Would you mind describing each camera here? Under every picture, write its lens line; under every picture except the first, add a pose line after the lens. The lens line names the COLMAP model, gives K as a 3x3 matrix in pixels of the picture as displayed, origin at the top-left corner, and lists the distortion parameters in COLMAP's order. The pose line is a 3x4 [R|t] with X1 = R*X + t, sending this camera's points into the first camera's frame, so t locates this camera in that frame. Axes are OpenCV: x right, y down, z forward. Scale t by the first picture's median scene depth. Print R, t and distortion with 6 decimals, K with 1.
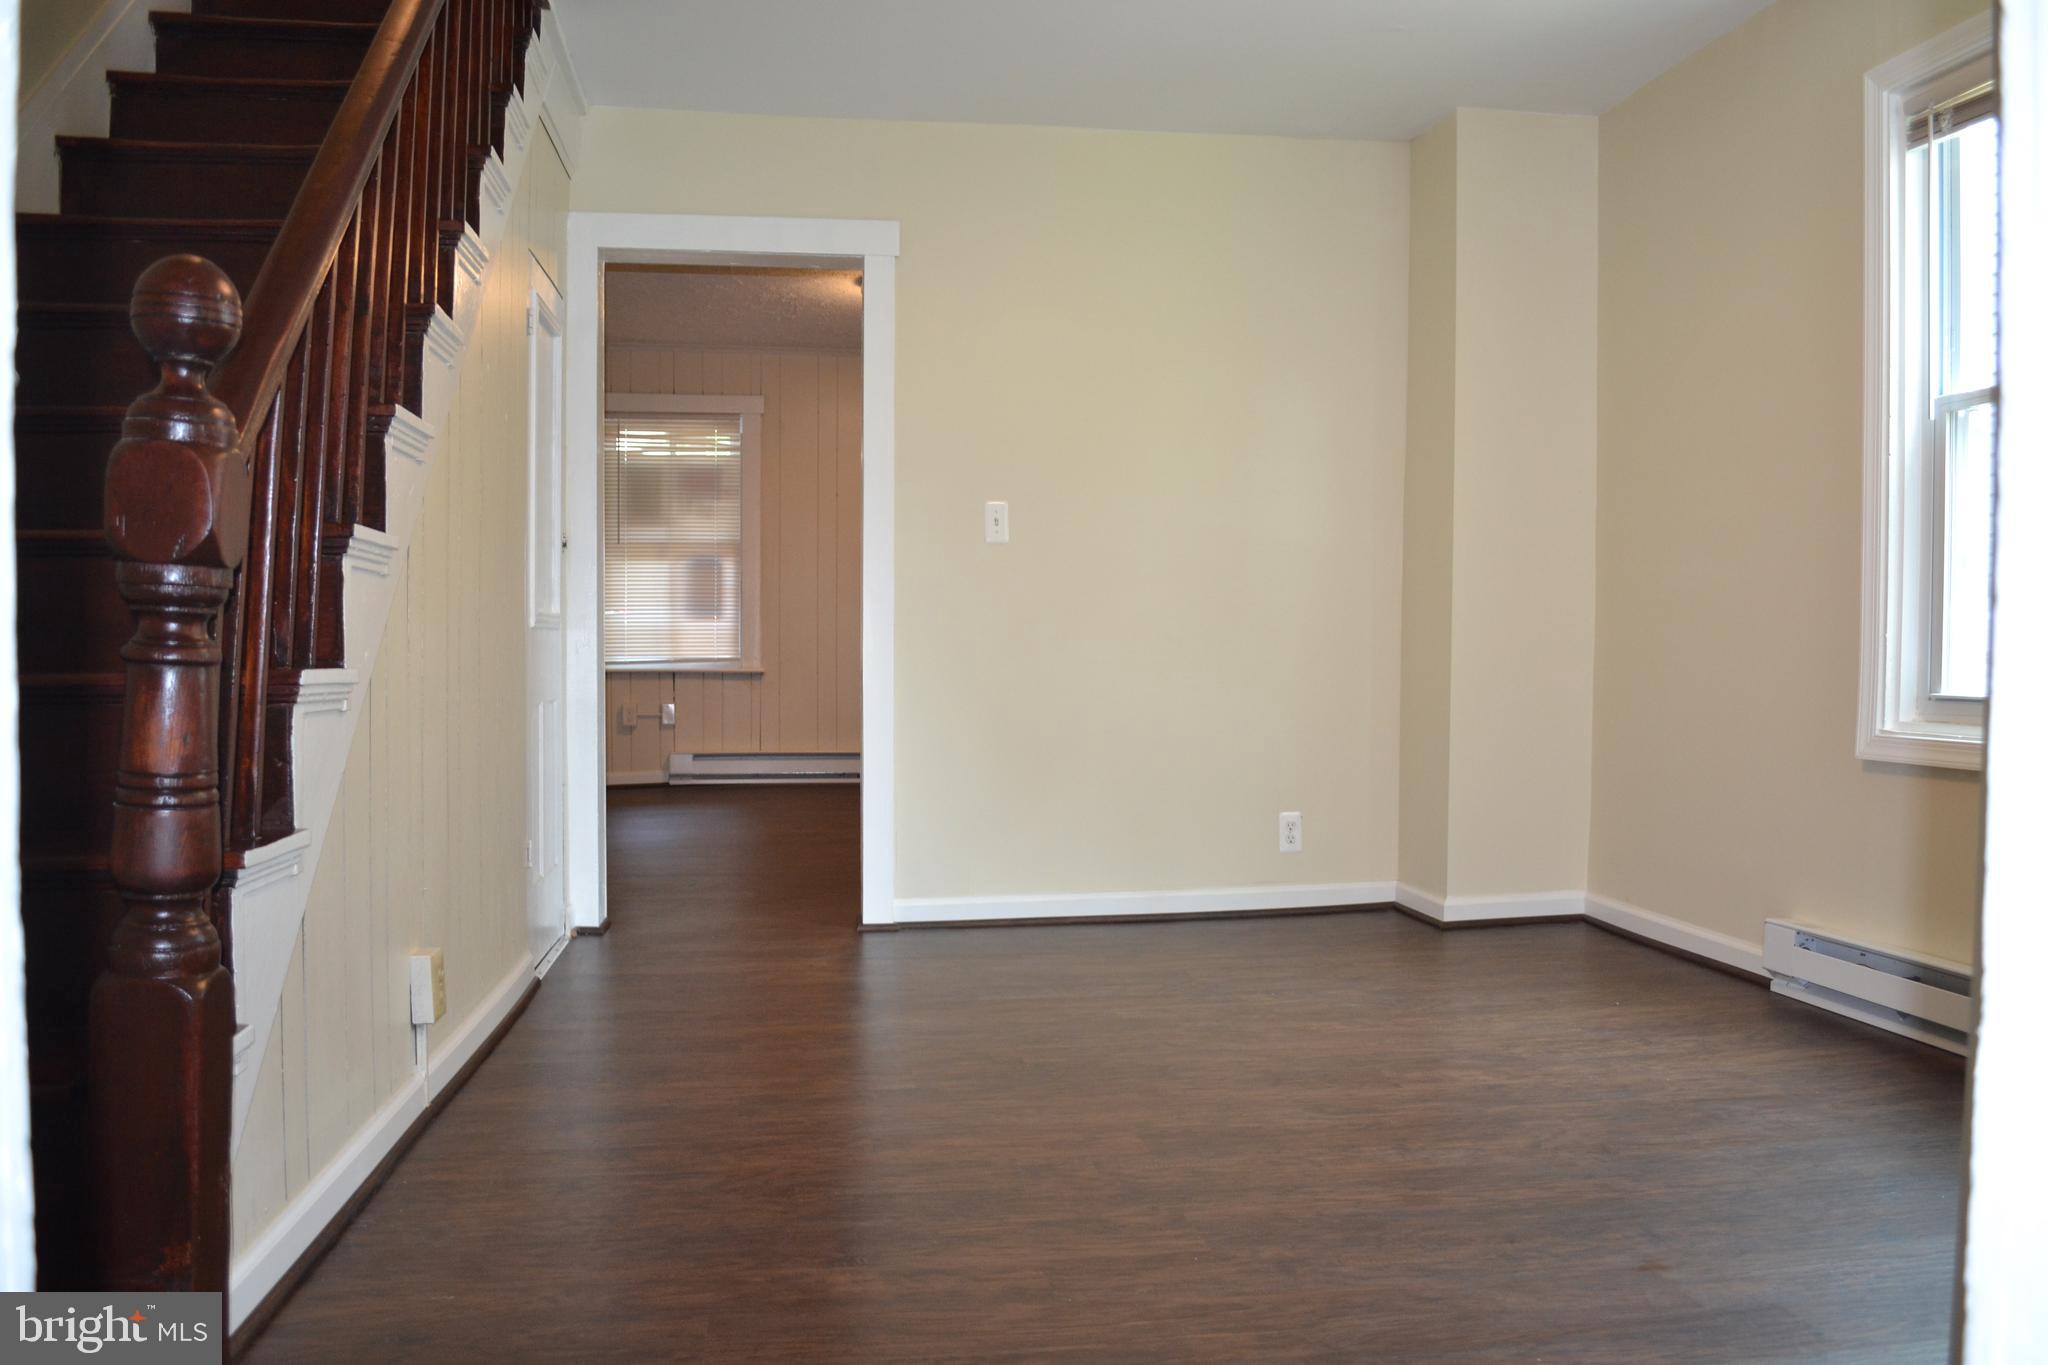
lens RADIAL K [[1627.6, 0, 1022.9], [0, 1627.6, 704.0], [0, 0, 1]] dist [-0.076557, 0.005630]
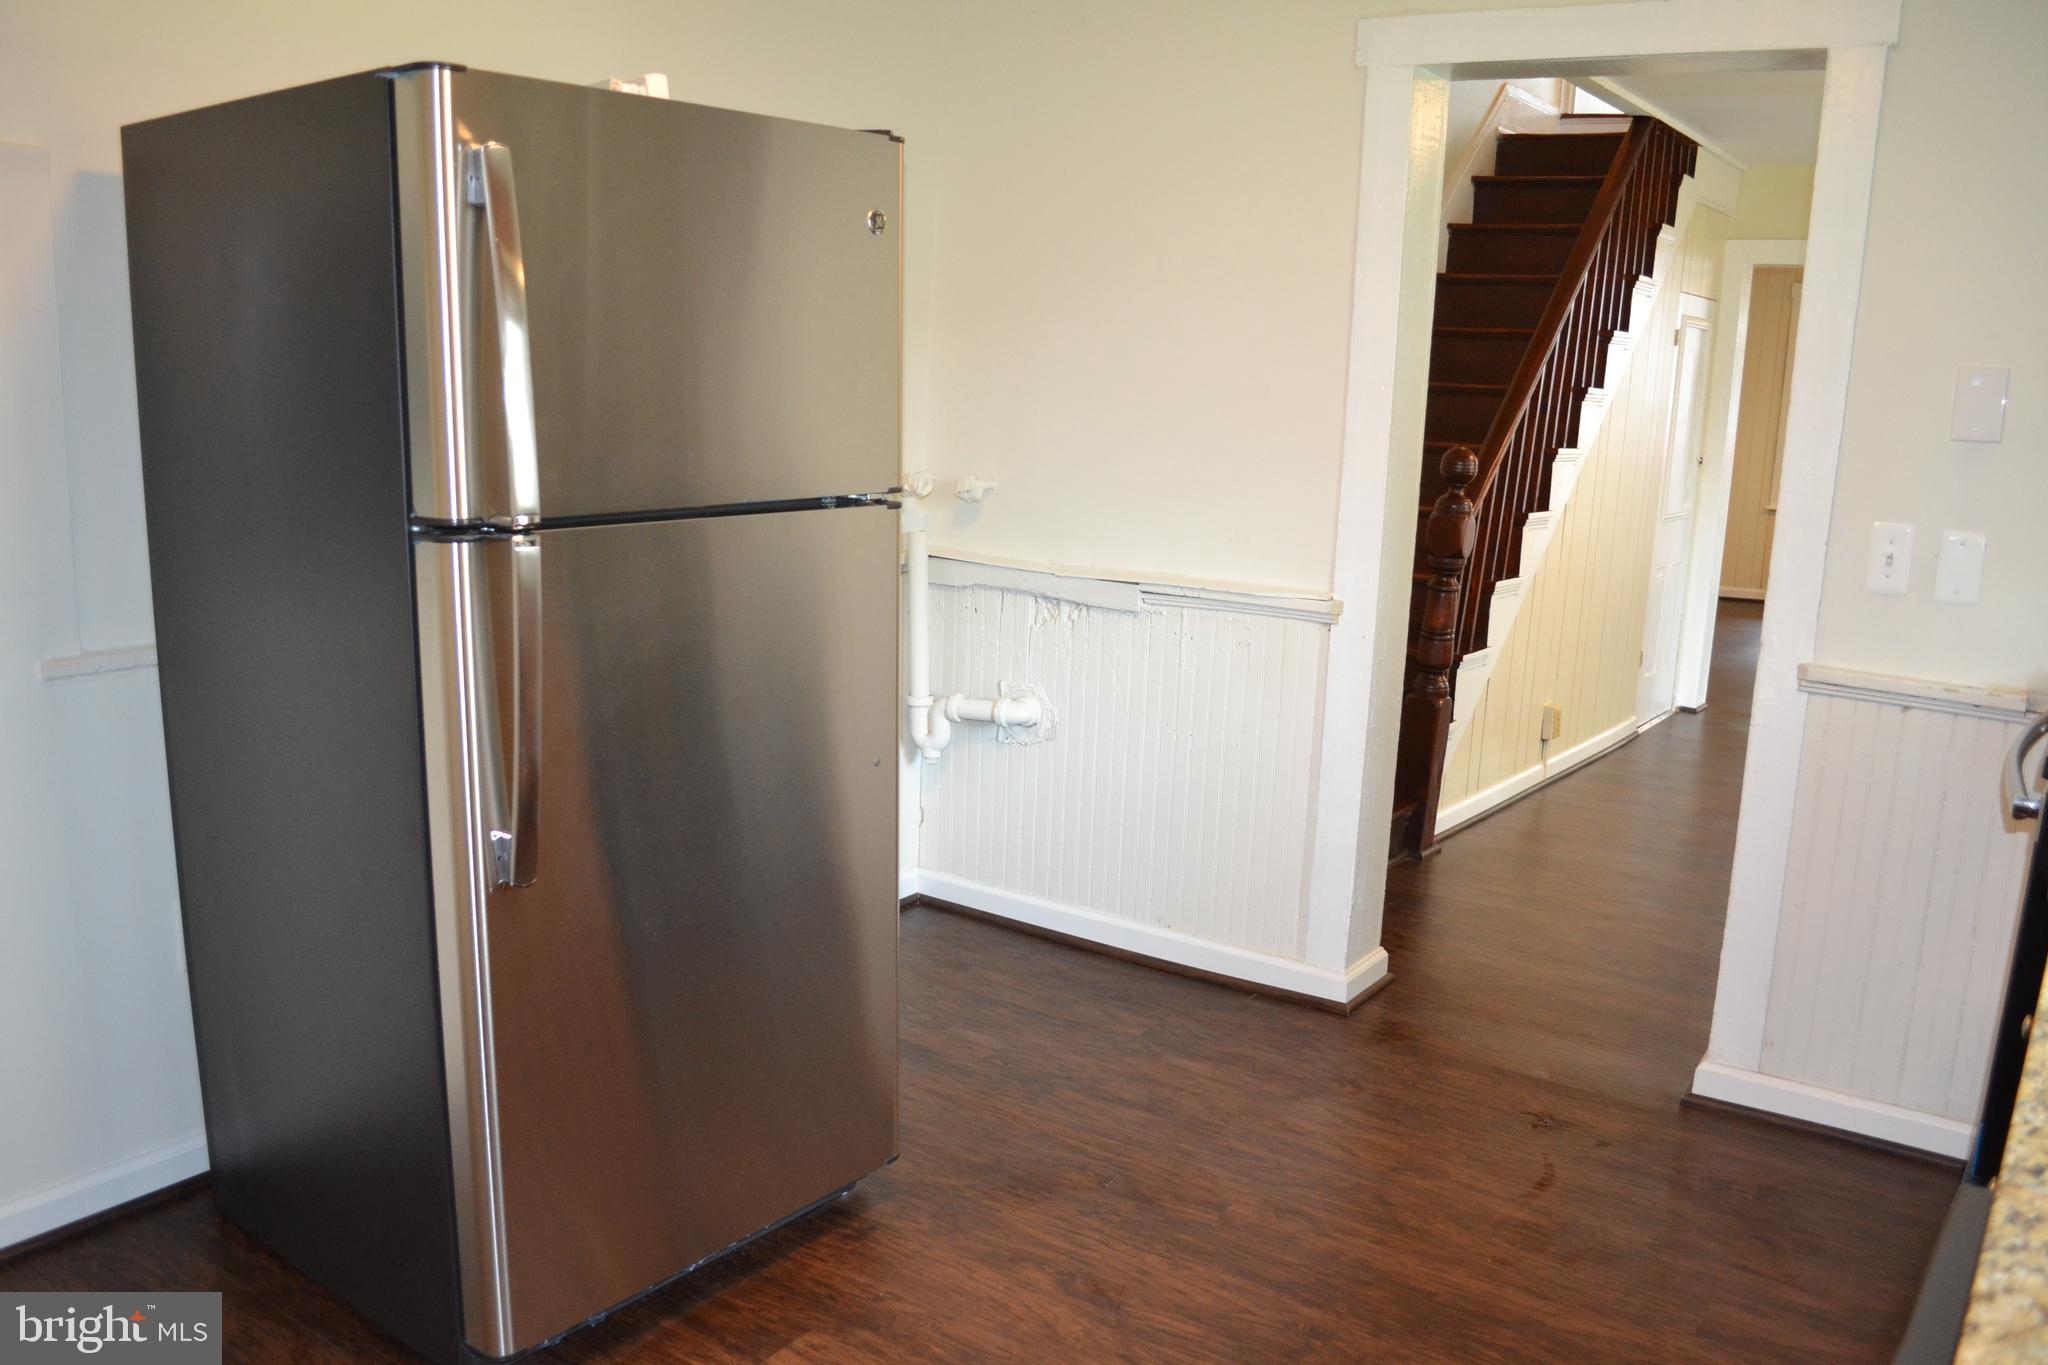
lens RADIAL K [[1627.6, 0, 1020.3], [0, 1627.6, 686.2], [0, 0, 1]] dist [-0.076557, 0.005630]
pose [[0.720708, 0.156597, -0.675321, 0.571509], [-0.059852, 0.984571, 0.164434, -0.181855], [0.690651, -0.078089, 0.718960, -1.027158]]
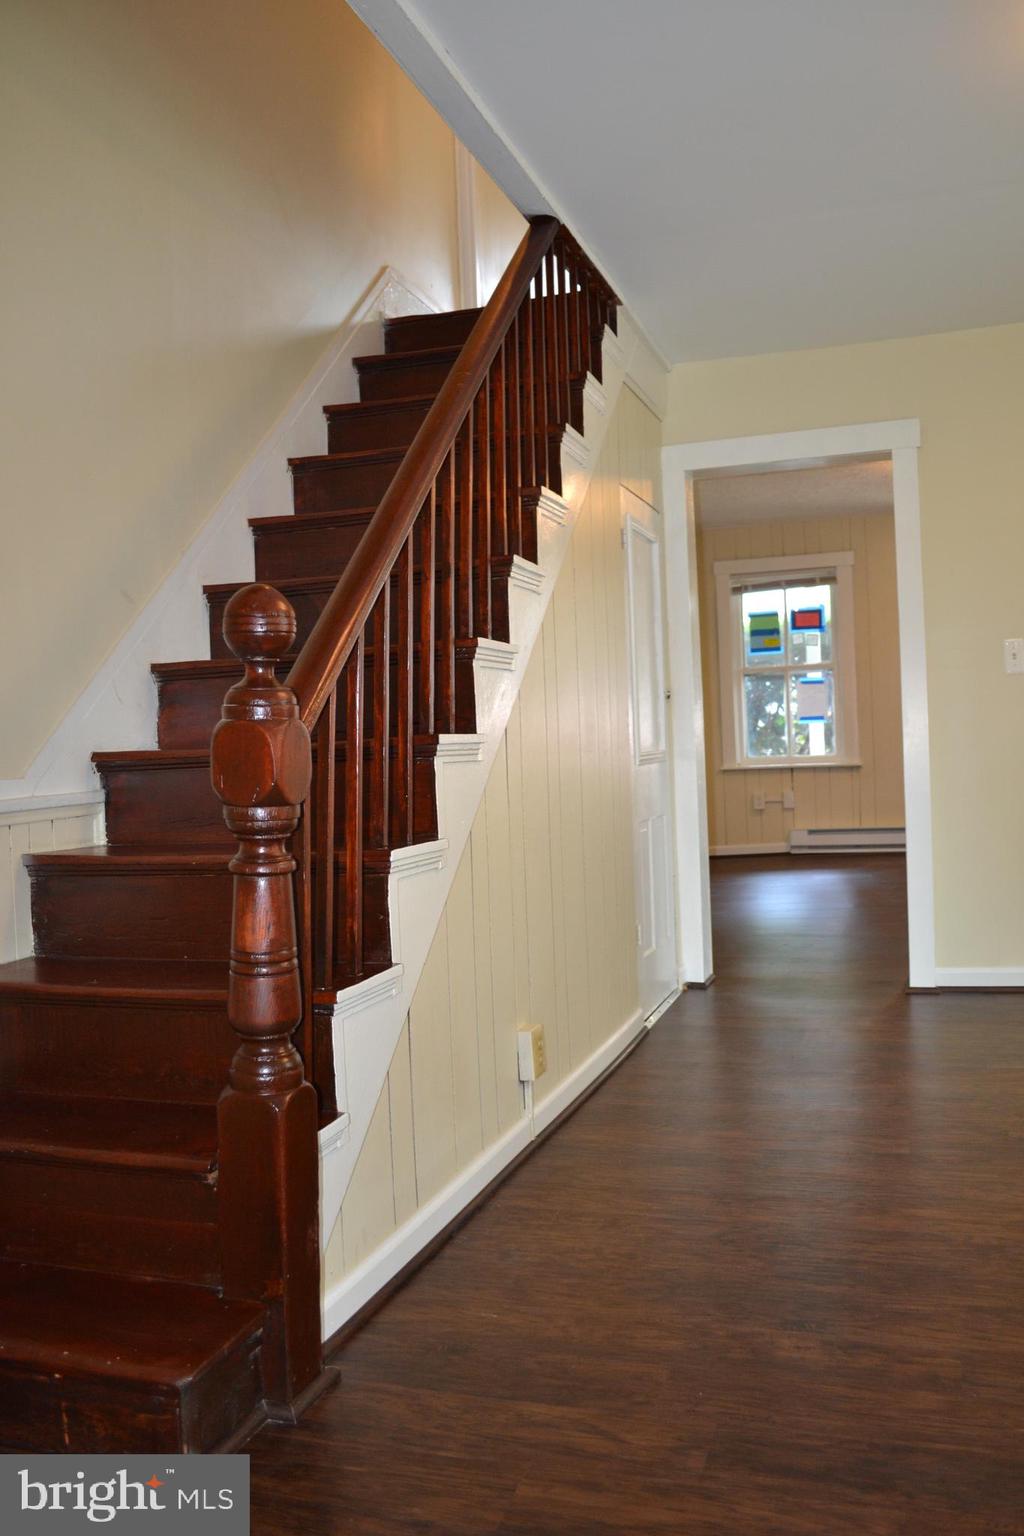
lens RADIAL K [[1220.7, 0, 532.8], [0, 1220.7, 776.7], [0, 0, 1]] dist [-0.076557, 0.005630]
pose [[0.897302, -0.028086, -0.440523, 0.103507], [0.031342, 0.999509, 0.000115, -0.065963], [0.440303, -0.013910, 0.897741, 0.083040]]
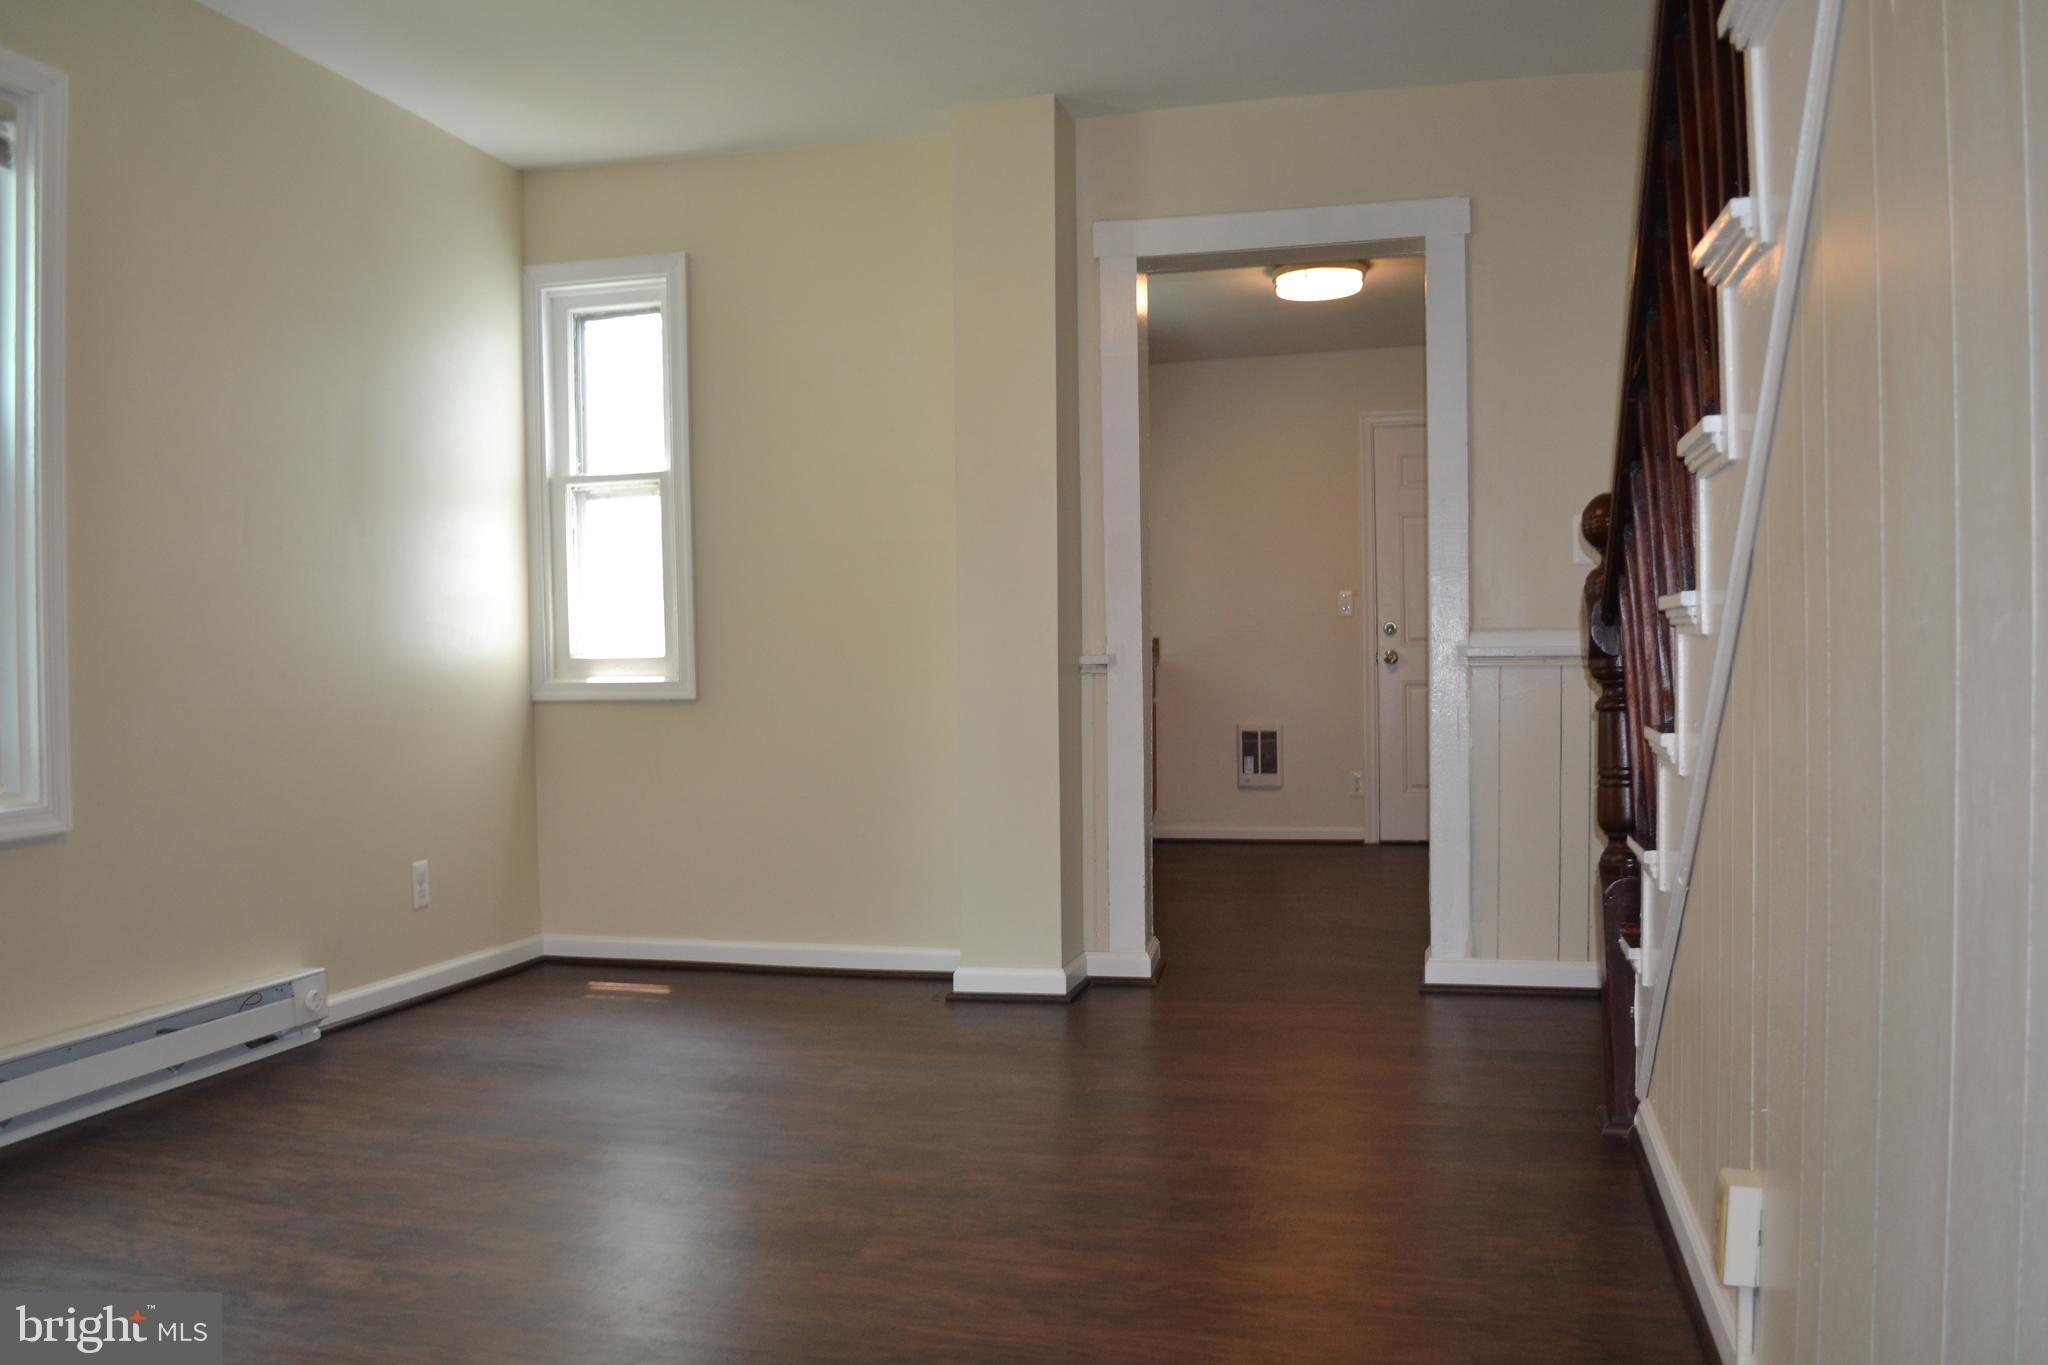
lens RADIAL K [[1627.6, 0, 1016.5], [0, 1627.6, 686.1], [0, 0, 1]] dist [-0.076557, 0.005630]
pose [[-0.923369, 0.001361, 0.383911, -0.386801], [0.021287, 0.998637, 0.047657, -0.101046], [-0.383323, 0.052177, -0.922139, 1.917637]]
